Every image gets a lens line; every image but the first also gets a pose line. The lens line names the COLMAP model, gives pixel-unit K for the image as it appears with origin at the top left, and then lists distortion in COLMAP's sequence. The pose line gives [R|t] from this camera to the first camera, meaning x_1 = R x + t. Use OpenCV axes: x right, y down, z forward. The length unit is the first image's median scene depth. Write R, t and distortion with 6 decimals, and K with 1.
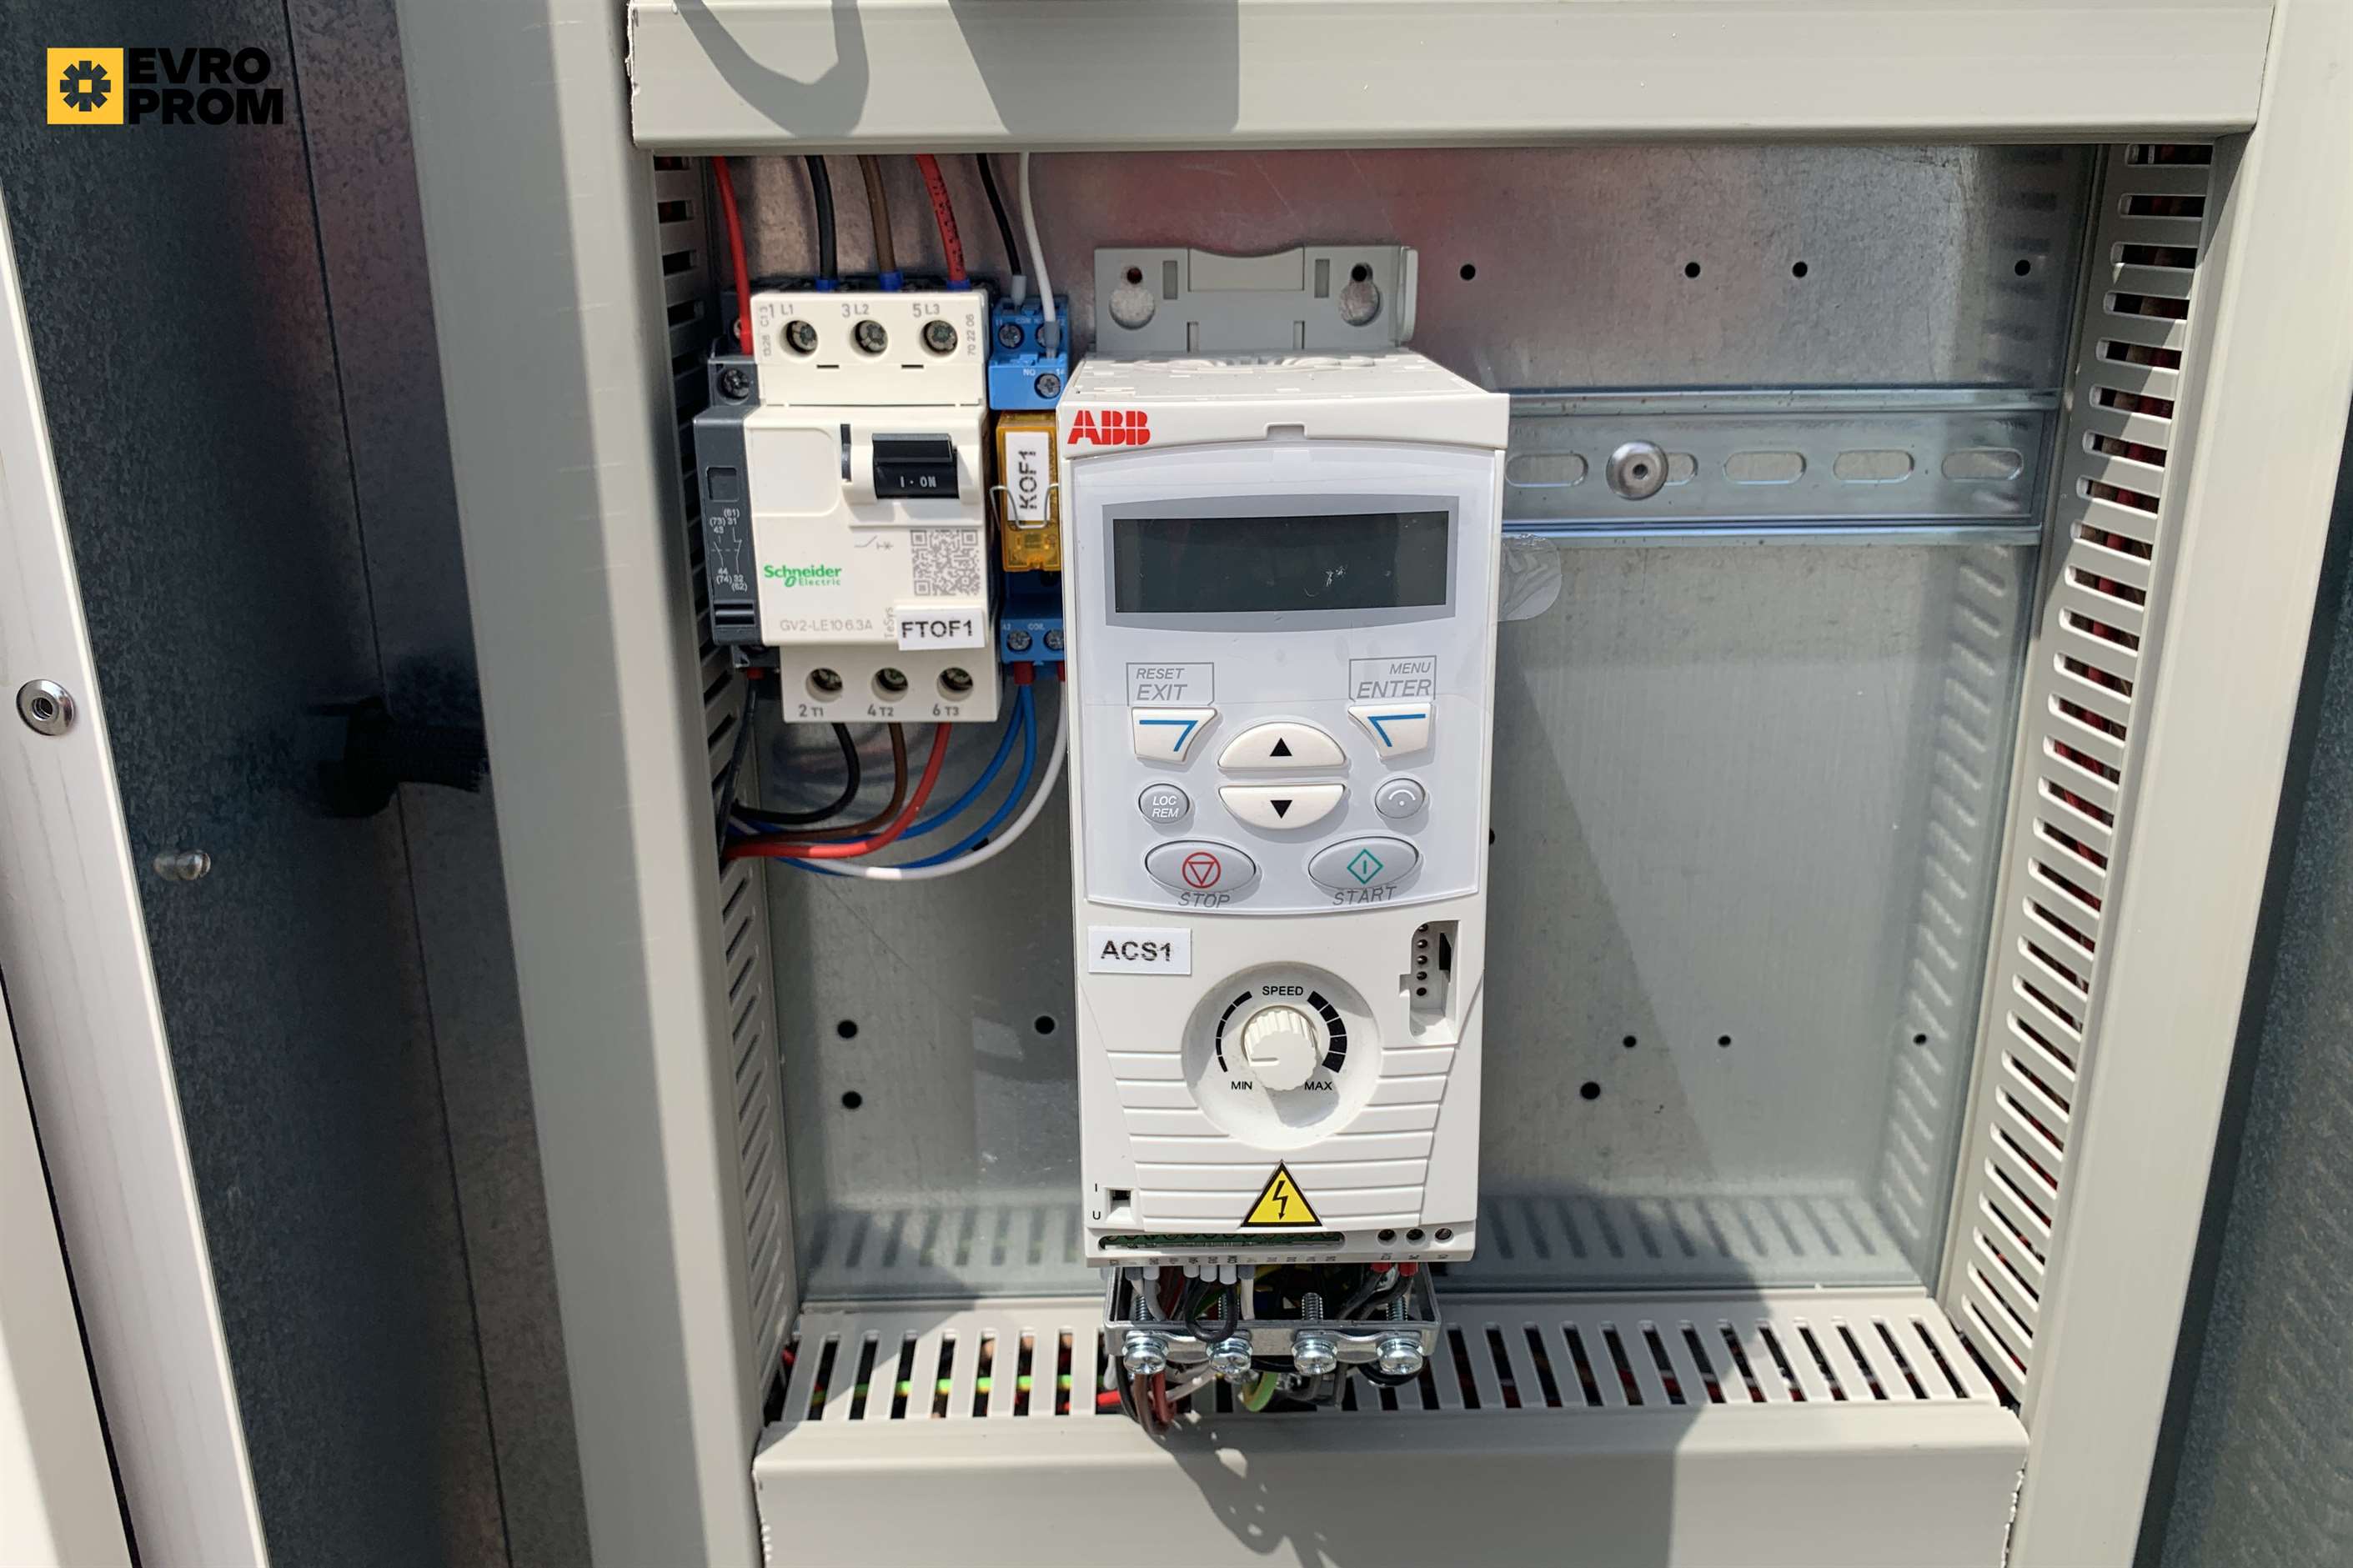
lens RADIAL K [[1754.0, 0, 1184.4], [0, 1754.0, 733.1], [0, 0, 1]] dist [0.017408, -0.002972]
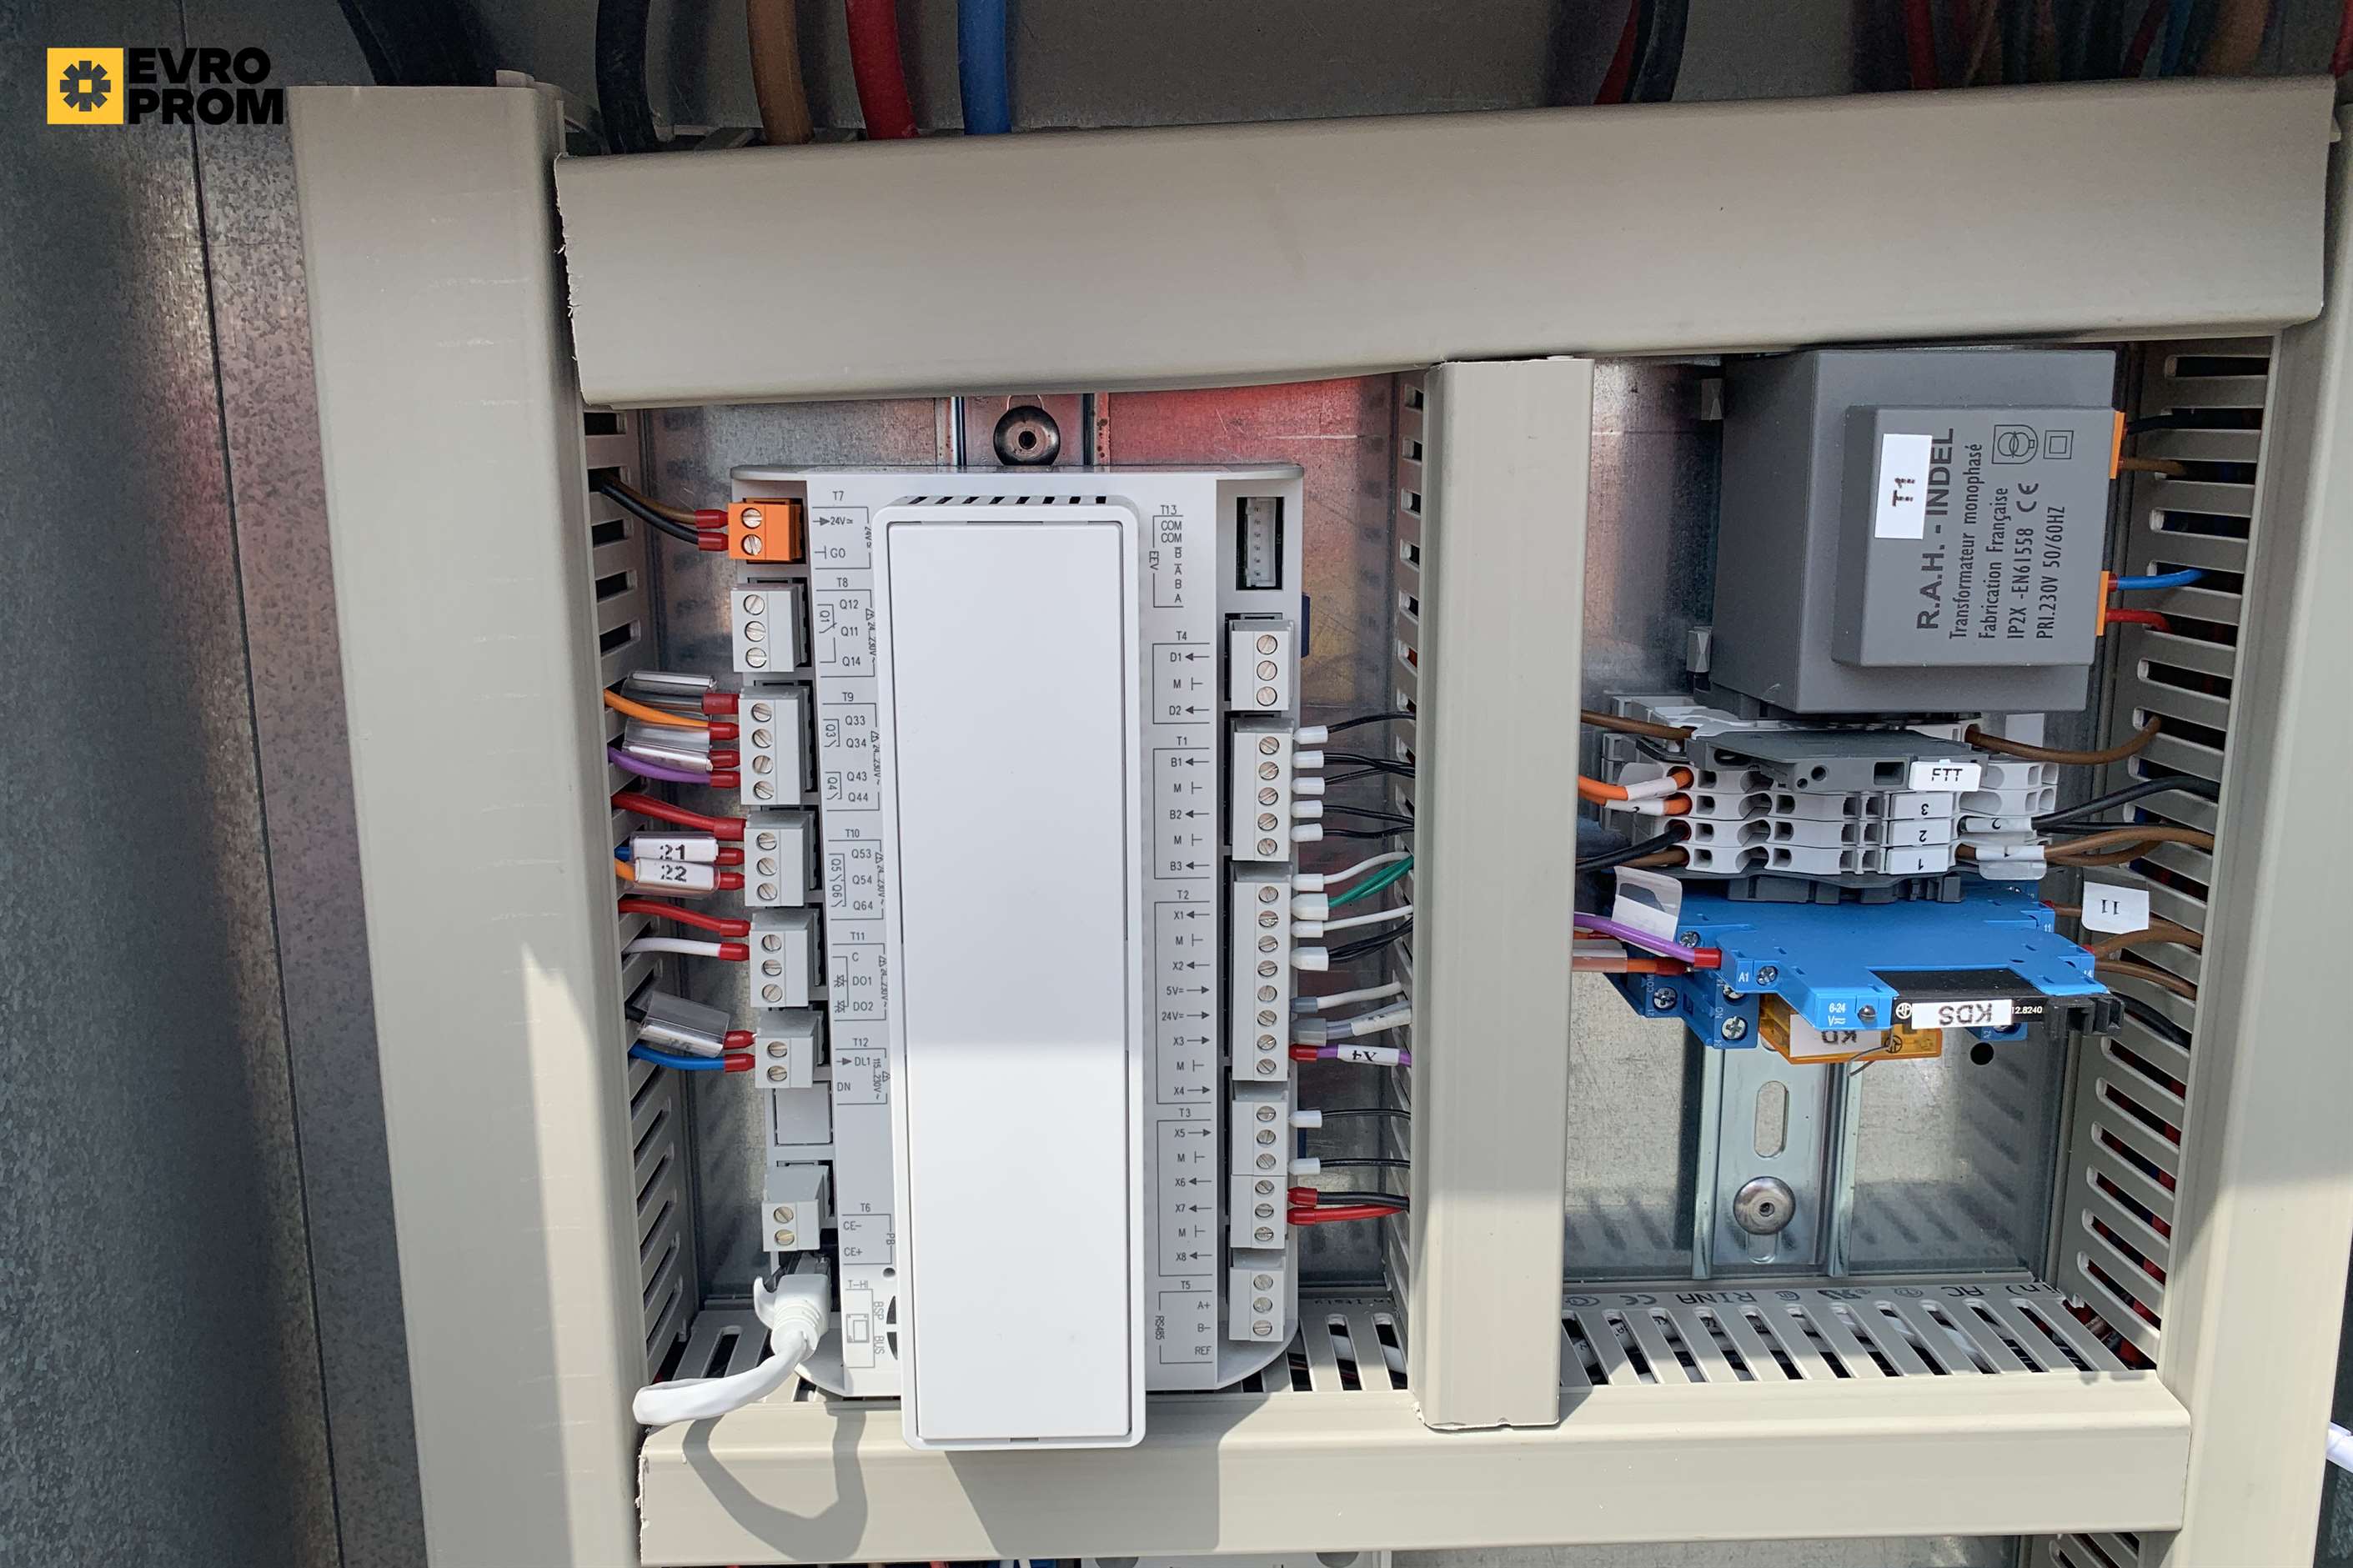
lens RADIAL K [[1754.0, 0, 1184.4], [0, 1754.0, 733.1], [0, 0, 1]] dist [0.017408, -0.002972]
pose [[0.999843, -0.013017, 0.012052, 0.003377], [0.014267, 0.993805, -0.110217, -0.716953], [-0.010543, 0.110372, 0.993834, -0.099476]]
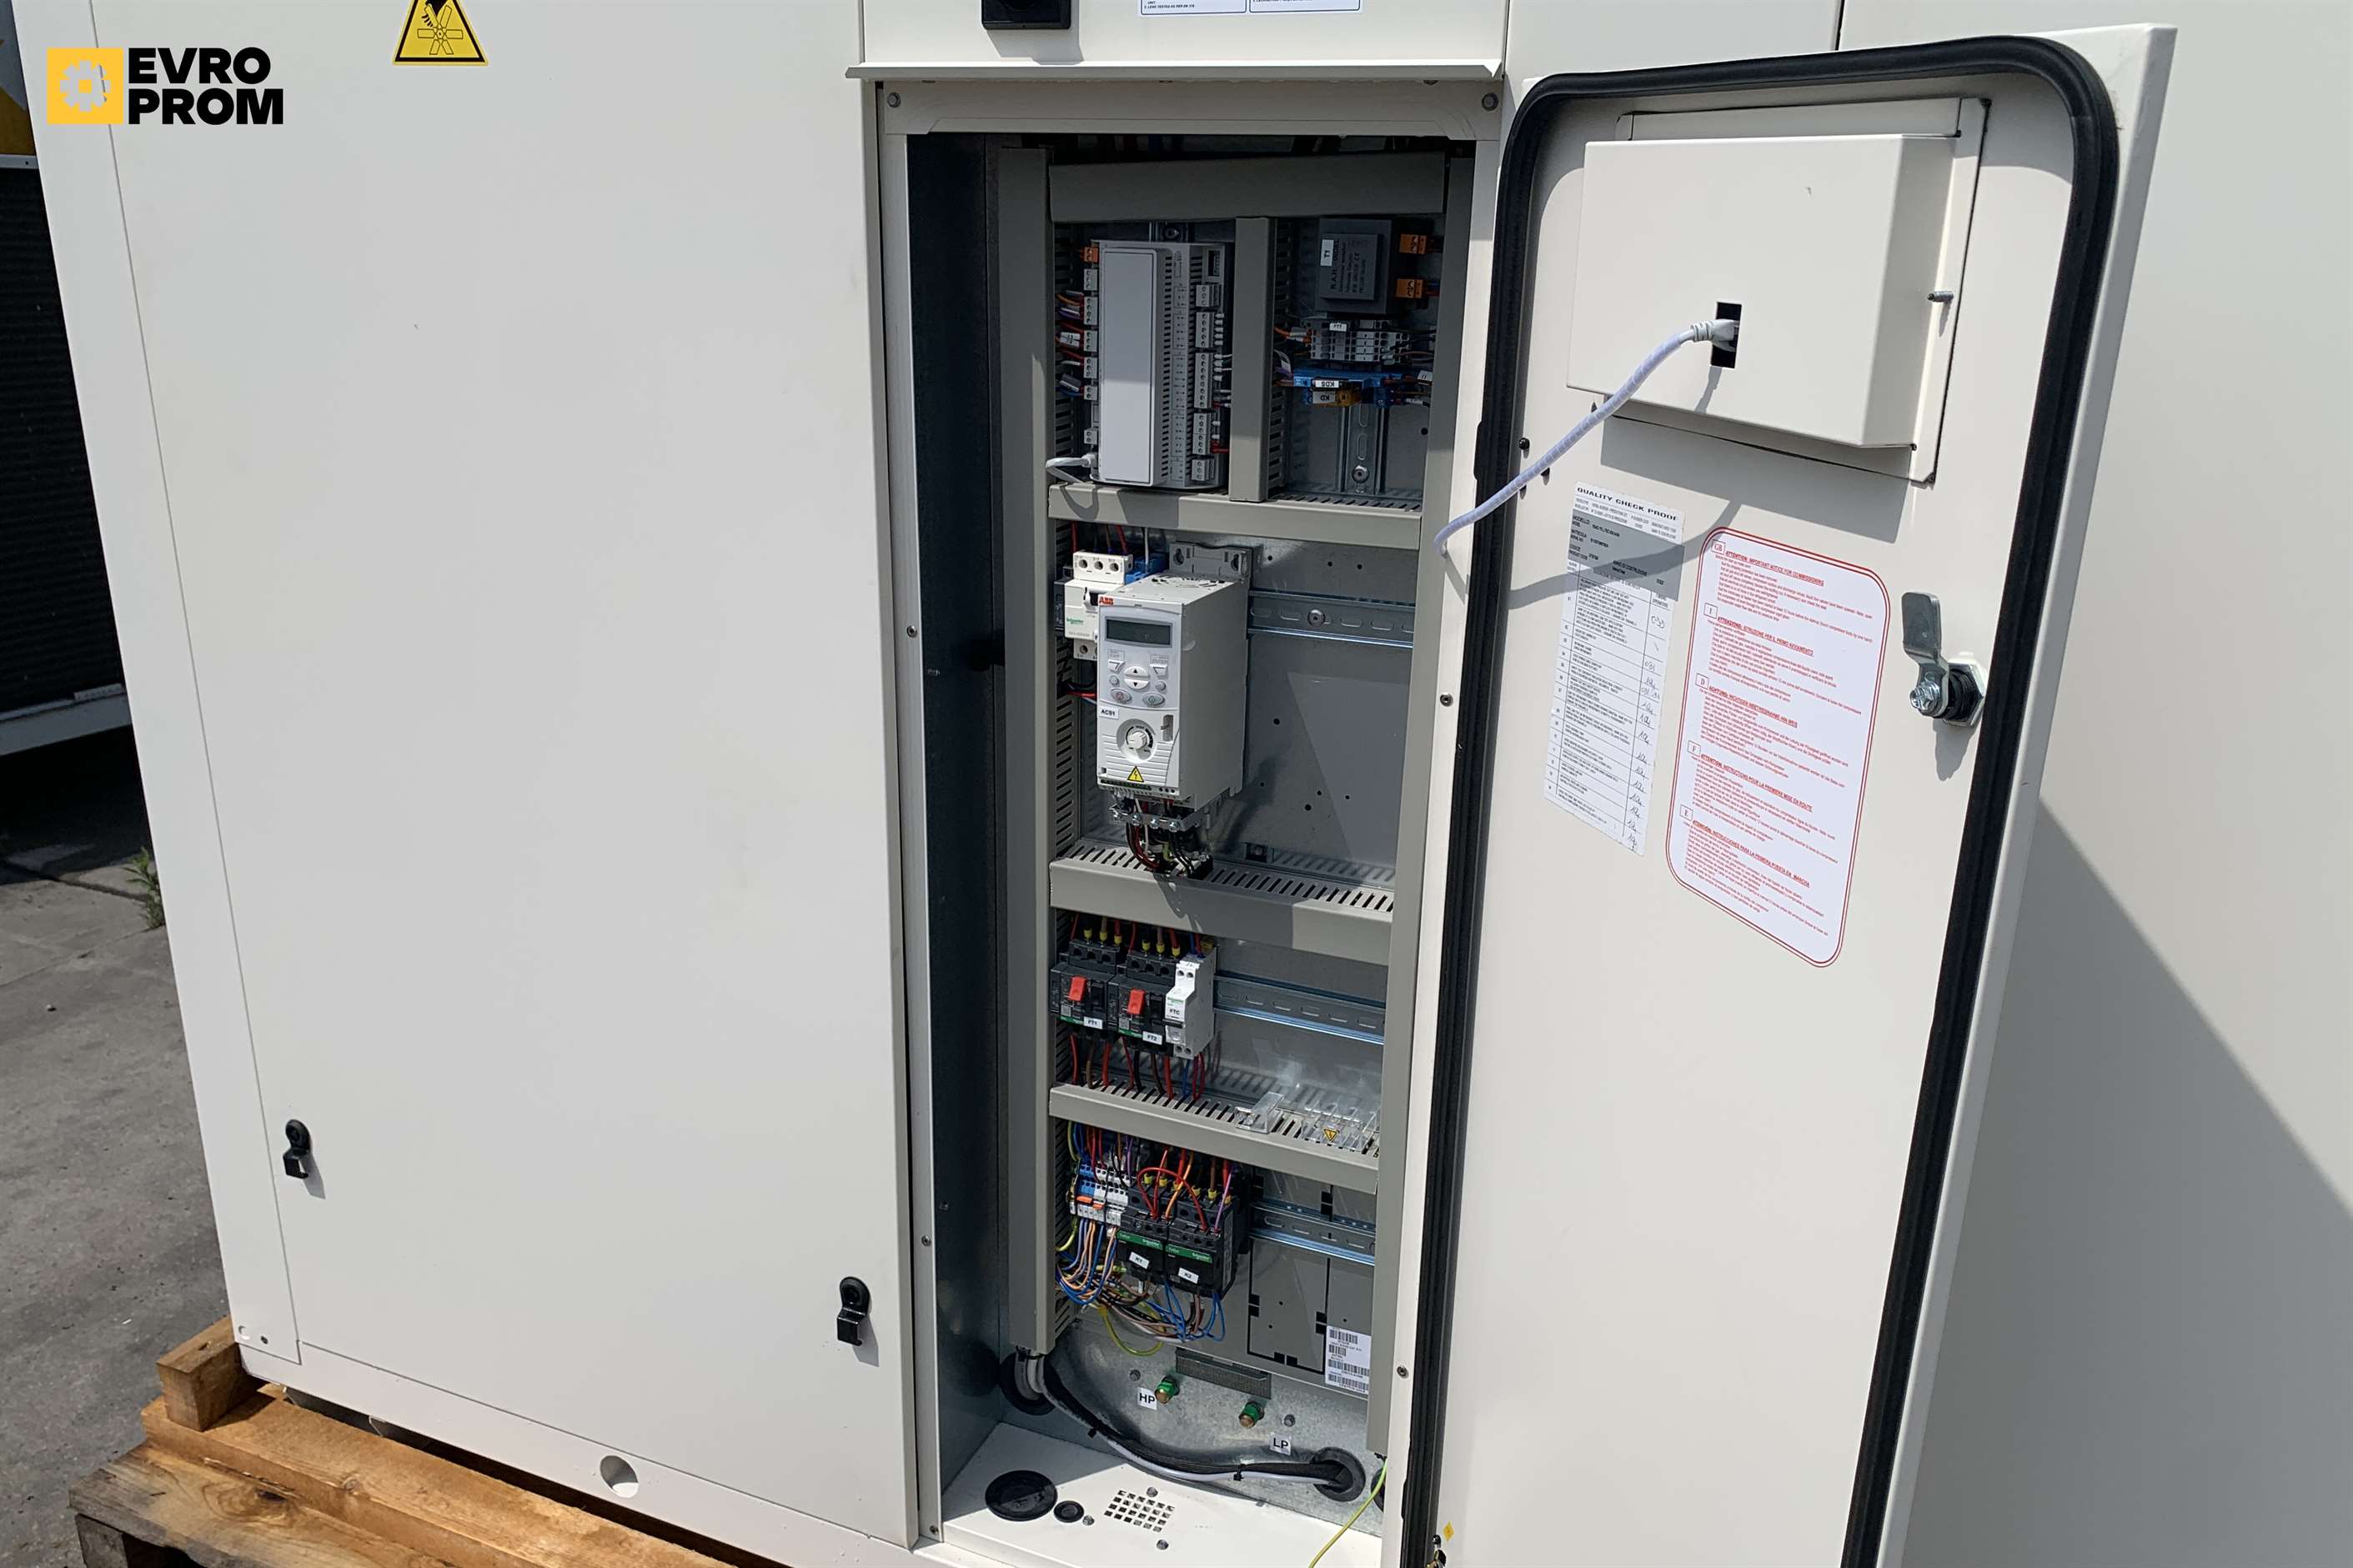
lens RADIAL K [[1749.7, 0, 1179.2], [0, 1749.7, 762.6], [0, 0, 1]] dist [0.004837, 0.001291]
pose [[0.908691, 0.139149, -0.393596, 1.739701], [-0.136053, 0.990050, 0.035913, 0.056698], [0.394677, 0.020916, 0.918582, -2.776431]]
